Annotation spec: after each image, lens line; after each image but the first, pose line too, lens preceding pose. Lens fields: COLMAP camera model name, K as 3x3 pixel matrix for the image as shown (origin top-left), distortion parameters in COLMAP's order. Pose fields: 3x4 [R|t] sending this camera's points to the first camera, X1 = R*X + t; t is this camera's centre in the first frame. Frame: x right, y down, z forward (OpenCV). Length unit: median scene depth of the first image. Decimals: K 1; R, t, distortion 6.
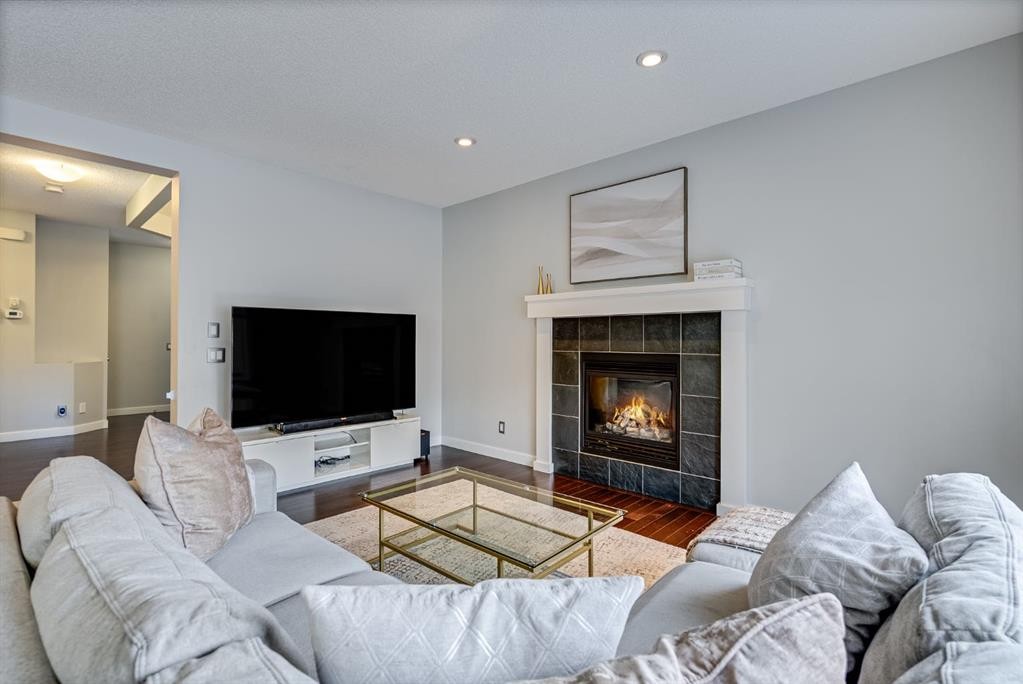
lens RADIAL K [[465.8, 0, 520.3], [0, 465.8, 337.3], [0, 0, 1]] dist [-0.004511, 0.000958]
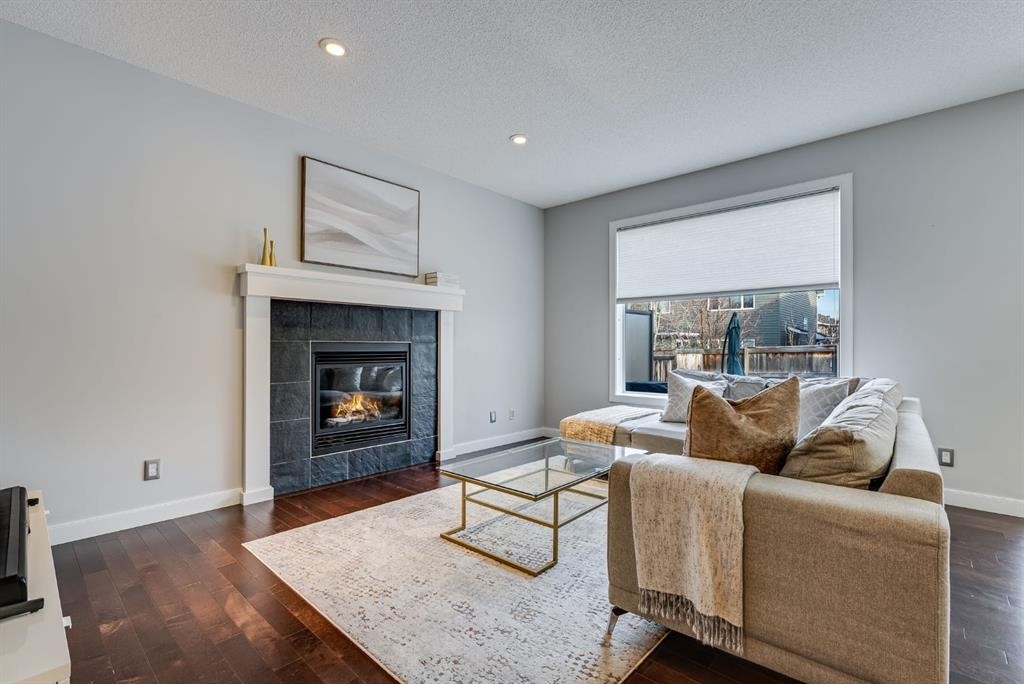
lens RADIAL K [[466.2, 0, 517.3], [0, 466.2, 345.7], [0, 0, 1]] dist [-0.004511, 0.000958]
pose [[0.004055, 0.000351, 0.999992, -0.759559], [-0.005695, 0.999984, -0.000328, 0.037812], [-0.999976, -0.005693, 0.004057, 0.632473]]
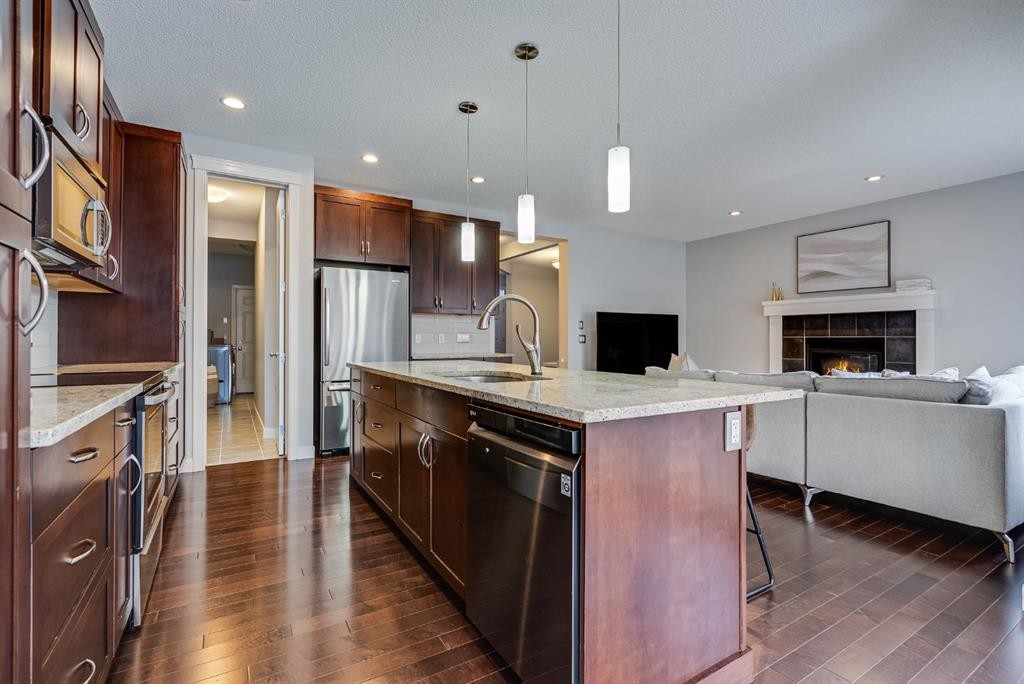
lens RADIAL K [[466.2, 0, 513.2], [0, 466.2, 337.2], [0, 0, 1]] dist [-0.004511, 0.000958]
pose [[0.959364, -0.000558, -0.282172, -0.376188], [-0.000410, 0.999994, -0.003372, 0.036925], [0.282172, 0.003351, 0.959358, -0.779062]]
